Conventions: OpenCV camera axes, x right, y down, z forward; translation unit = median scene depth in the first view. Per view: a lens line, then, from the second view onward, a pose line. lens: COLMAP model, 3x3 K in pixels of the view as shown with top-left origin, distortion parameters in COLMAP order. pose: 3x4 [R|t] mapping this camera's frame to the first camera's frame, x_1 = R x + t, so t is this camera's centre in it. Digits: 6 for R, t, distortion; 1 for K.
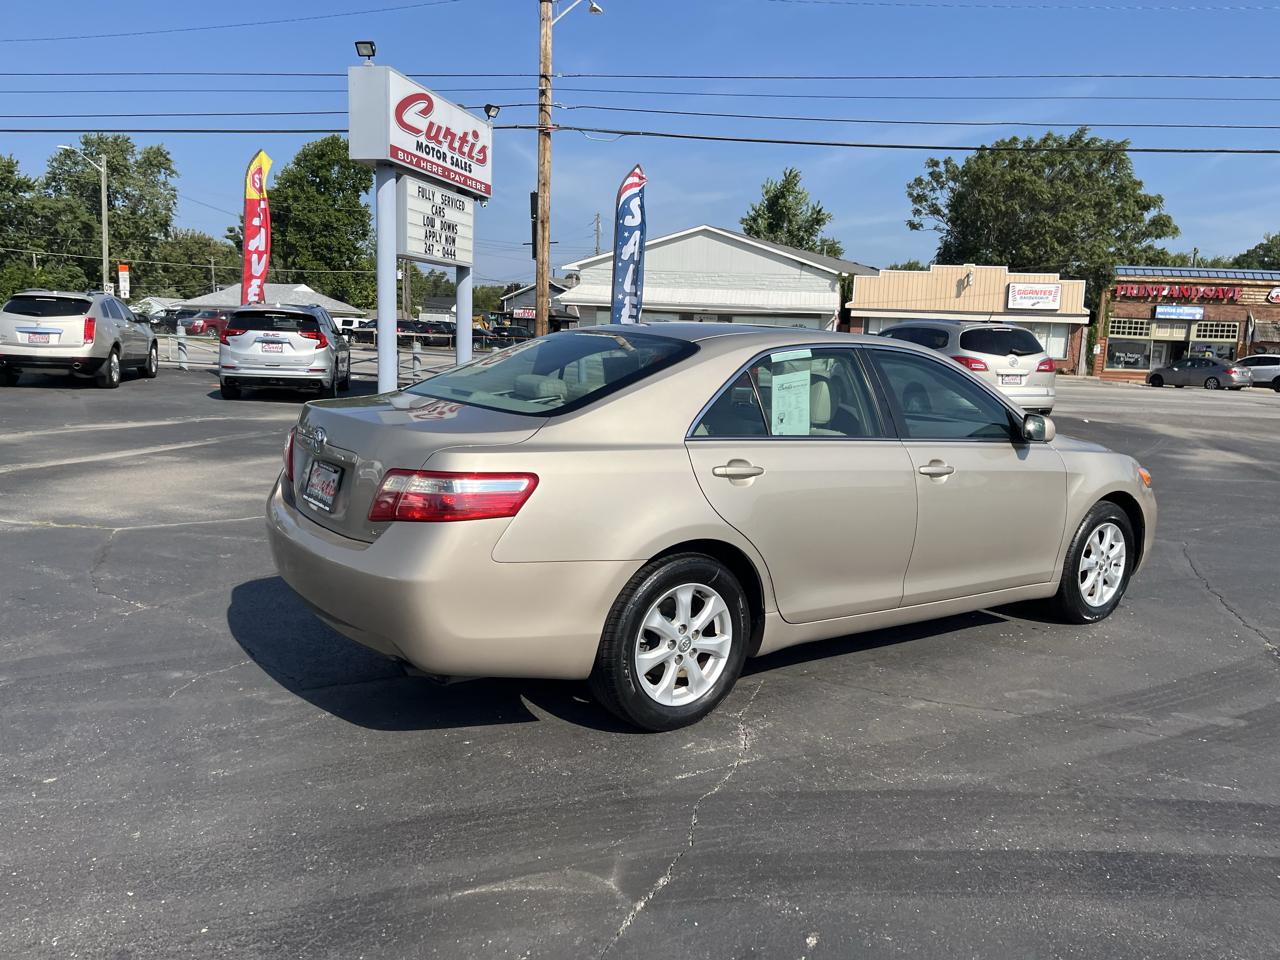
lens RADIAL K [[973.5, 0, 650.8], [0, 973.5, 479.6], [0, 0, 1]] dist [0.065372, -0.084282]
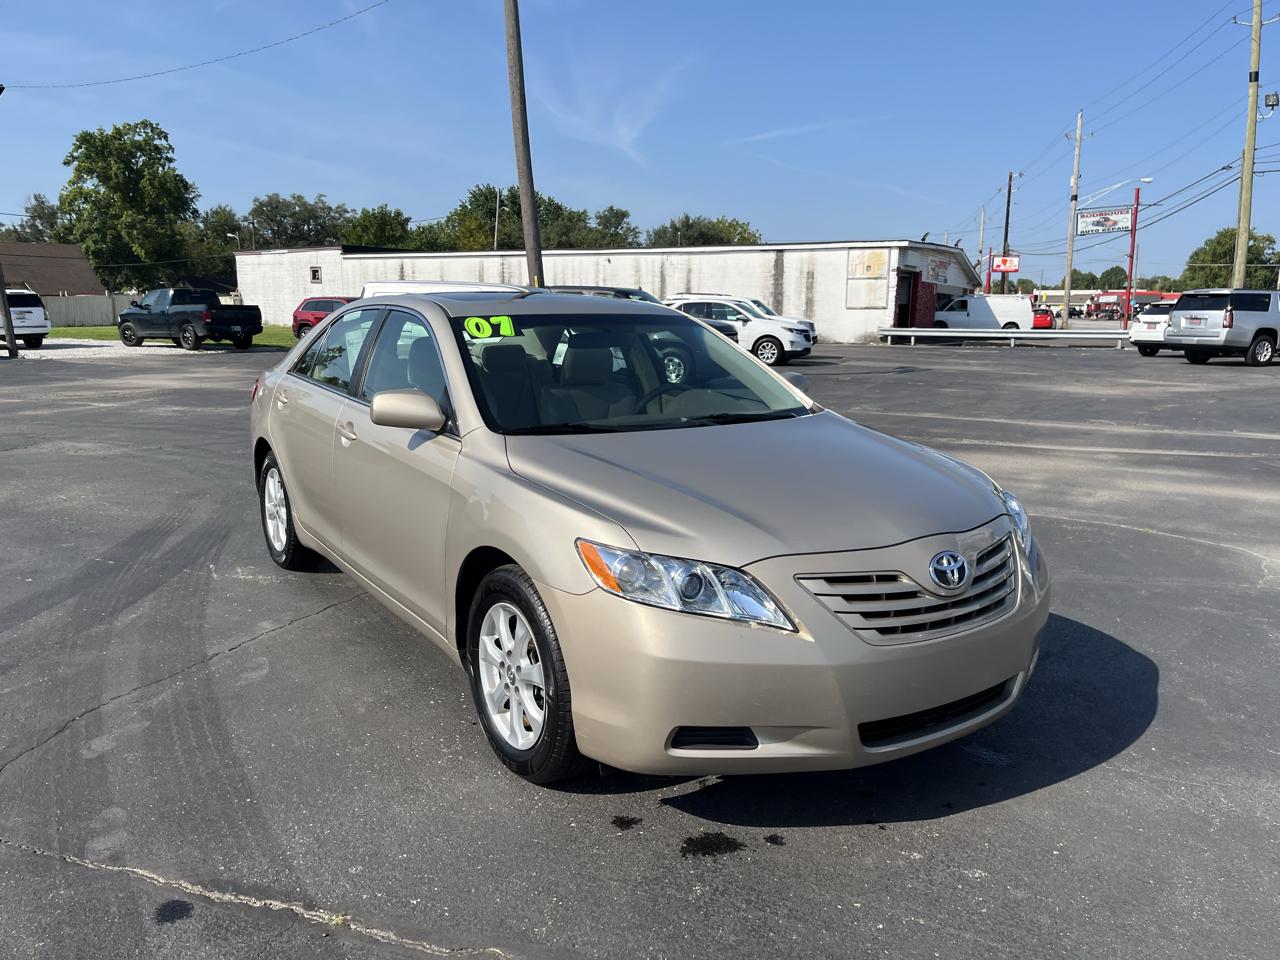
lens RADIAL K [[973.5, 0, 653.0], [0, 973.5, 486.1], [0, 0, 1]] dist [0.065372, -0.084282]
pose [[-0.037003, 0.140656, -0.989367, 0.341417], [-0.161880, 0.976125, 0.144828, -0.040341], [0.986116, 0.165518, -0.013350, 0.361563]]
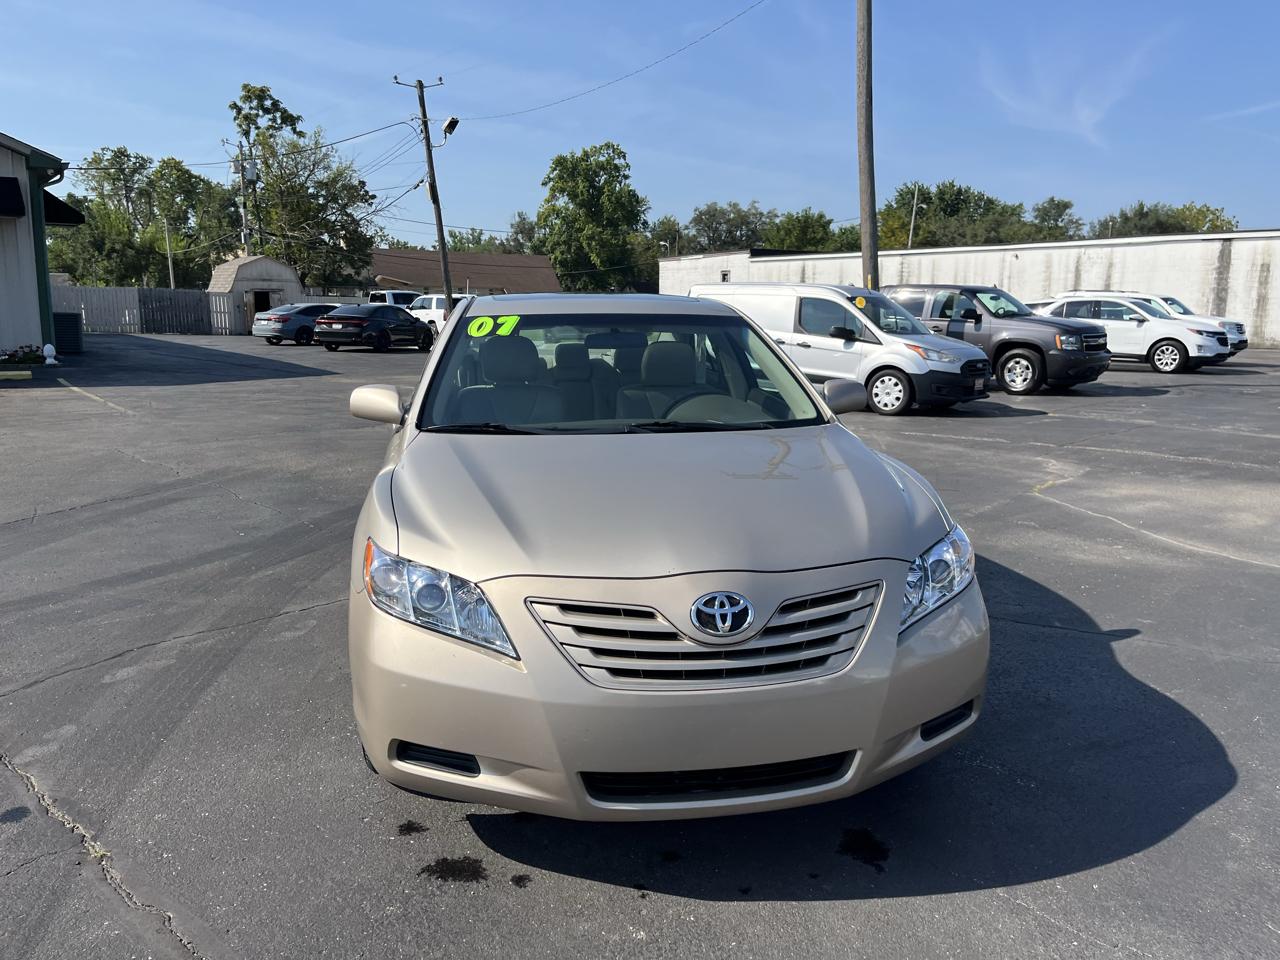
lens RADIAL K [[973.5, 0, 653.3], [0, 973.5, 490.7], [0, 0, 1]] dist [0.065372, -0.084282]
pose [[-0.443766, 0.125680, -0.887286, 0.302893], [-0.160478, 0.962967, 0.216661, -0.057664], [0.881657, 0.238537, -0.407163, 0.460783]]
